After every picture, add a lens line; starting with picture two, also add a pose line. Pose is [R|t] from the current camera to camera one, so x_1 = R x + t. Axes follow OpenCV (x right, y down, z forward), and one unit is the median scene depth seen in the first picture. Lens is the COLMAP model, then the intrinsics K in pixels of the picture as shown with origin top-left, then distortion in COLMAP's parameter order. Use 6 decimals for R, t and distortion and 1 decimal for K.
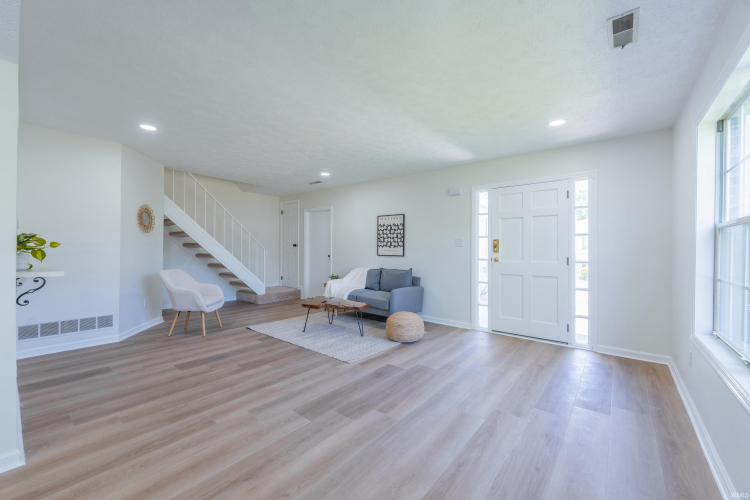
lens RADIAL K [[303.1, 0, 375.0], [0, 303.1, 250.0], [0, 0, 1]] dist [0.000492, -0.000462]
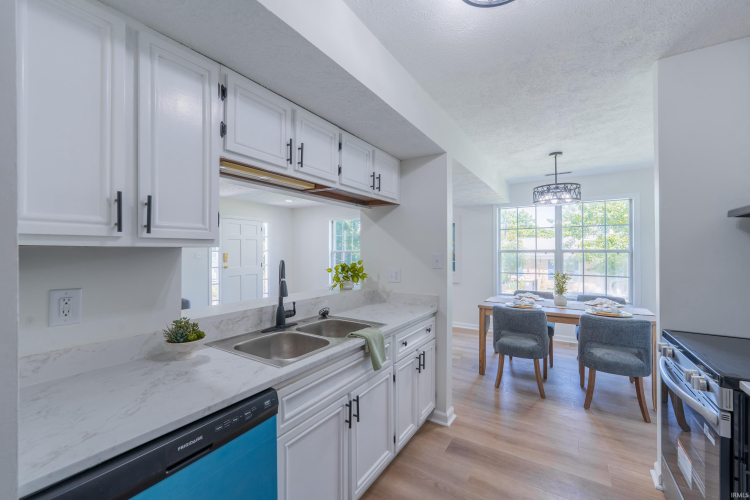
lens RADIAL K [[303.1, 0, 375.0], [0, 303.1, 250.0], [0, 0, 1]] dist [0.000492, -0.000462]
pose [[-0.111245, -0.004336, 0.993784, -1.115684], [0.006923, 0.999963, 0.005138, -0.051297], [-0.993769, 0.007451, -0.111211, 0.433560]]
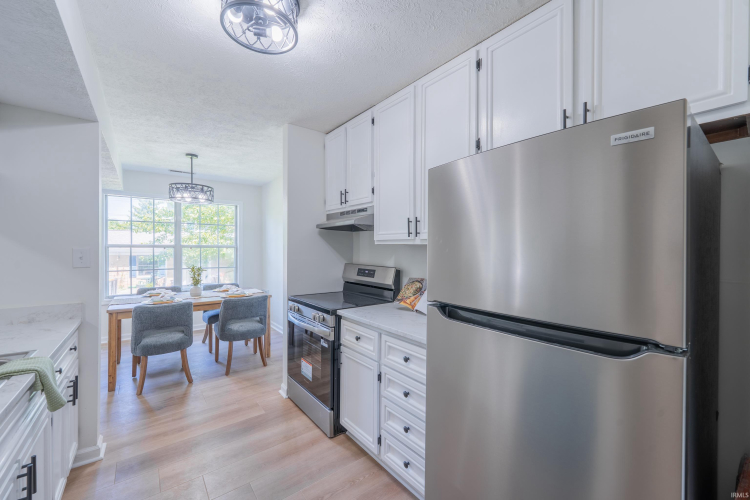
lens RADIAL K [[303.9, 0, 378.1], [0, 303.9, 249.9], [0, 0, 1]] dist [-0.001583, -0.000258]
pose [[-0.974956, -0.016541, 0.221780, -1.081779], [-0.013398, 0.999787, 0.015671, -0.050836], [-0.221992, 0.012307, -0.974971, 0.585329]]
